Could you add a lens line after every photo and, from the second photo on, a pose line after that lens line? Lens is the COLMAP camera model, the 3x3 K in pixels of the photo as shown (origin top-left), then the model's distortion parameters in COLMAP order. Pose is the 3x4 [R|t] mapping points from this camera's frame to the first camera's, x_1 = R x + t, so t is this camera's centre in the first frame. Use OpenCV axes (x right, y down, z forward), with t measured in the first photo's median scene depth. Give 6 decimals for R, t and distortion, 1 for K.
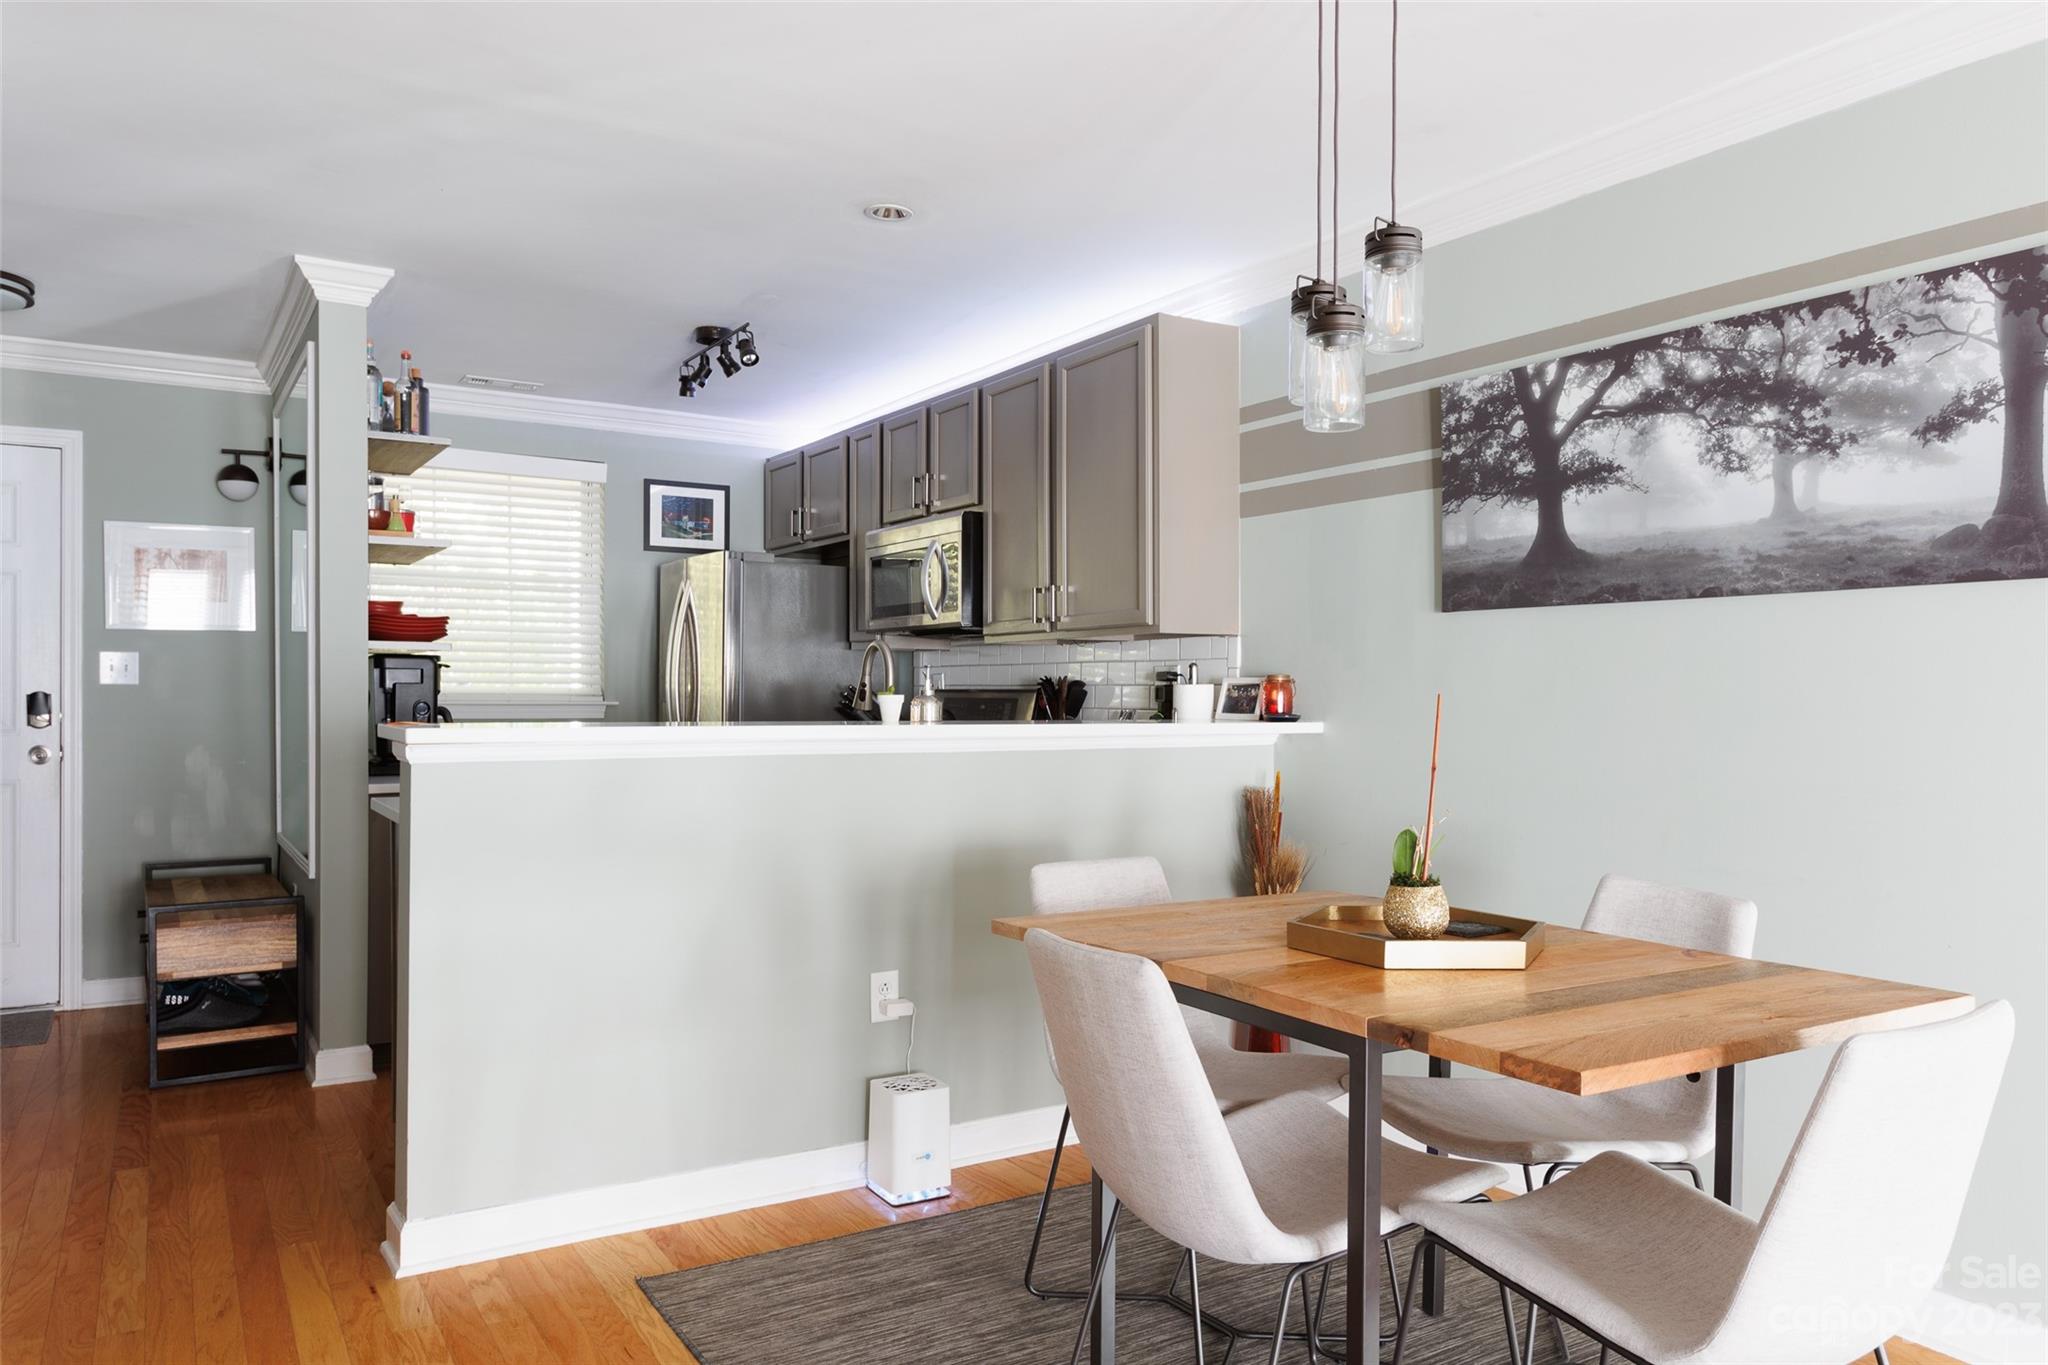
lens RADIAL K [[1399.2, 0, 1024.0], [0, 1399.2, 682.5], [0, 0, 1]] dist [0.001538, 0.000859]
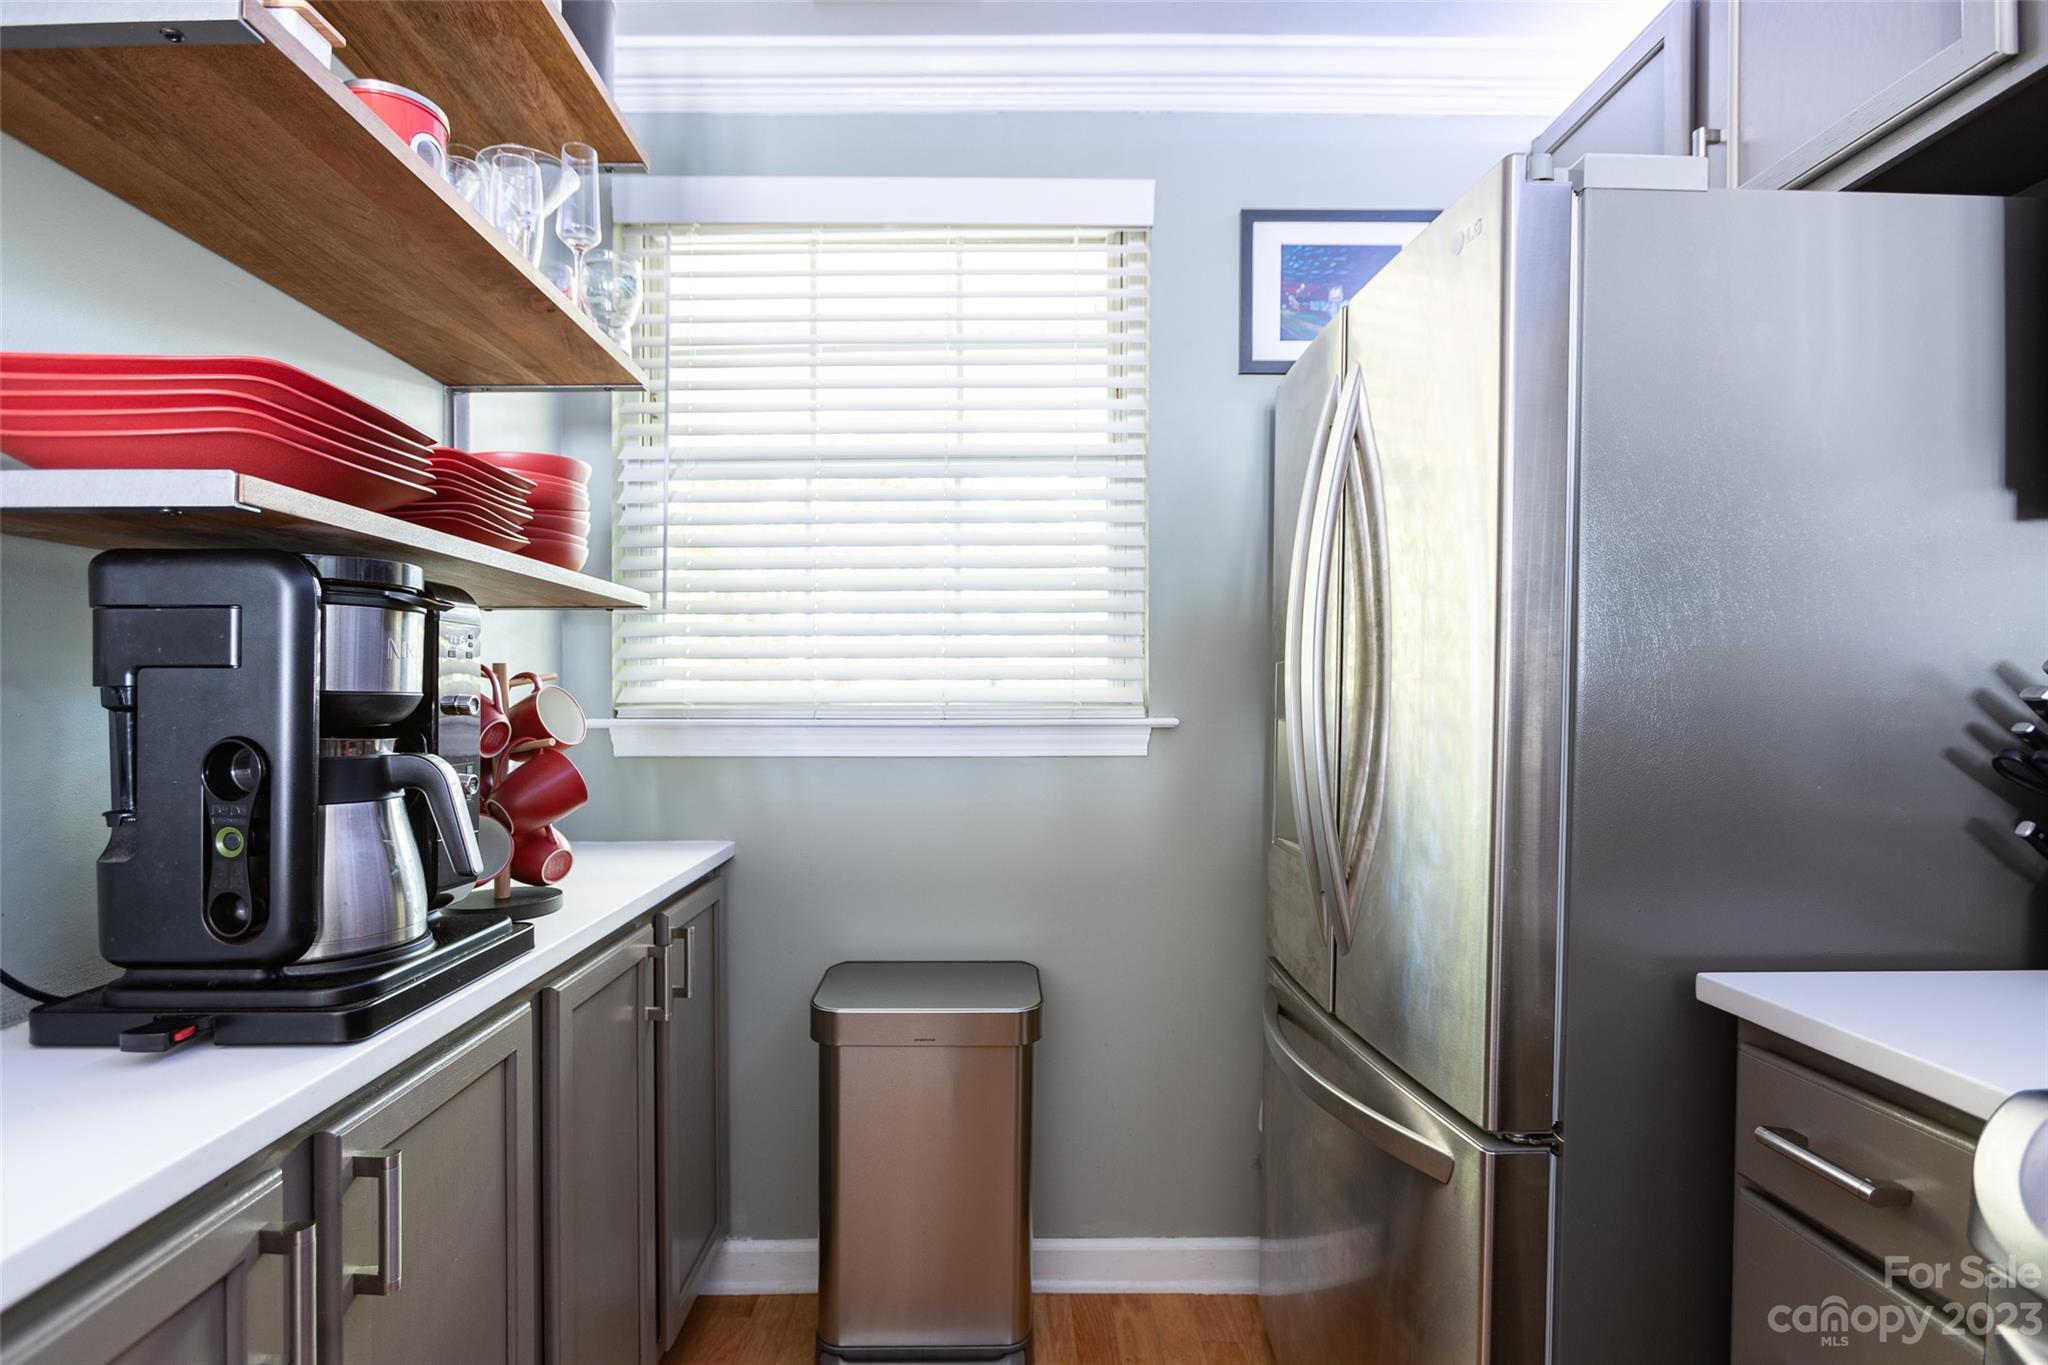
lens RADIAL K [[947.2, 0, 1017.2], [0, 947.2, 709.5], [0, 0, 1]] dist [-0.000184, -0.000007]
pose [[0.853922, -0.002182, -0.520396, -0.336631], [0.009381, 0.999893, 0.011201, 0.012407], [0.520316, -0.014447, 0.853851, 1.348624]]
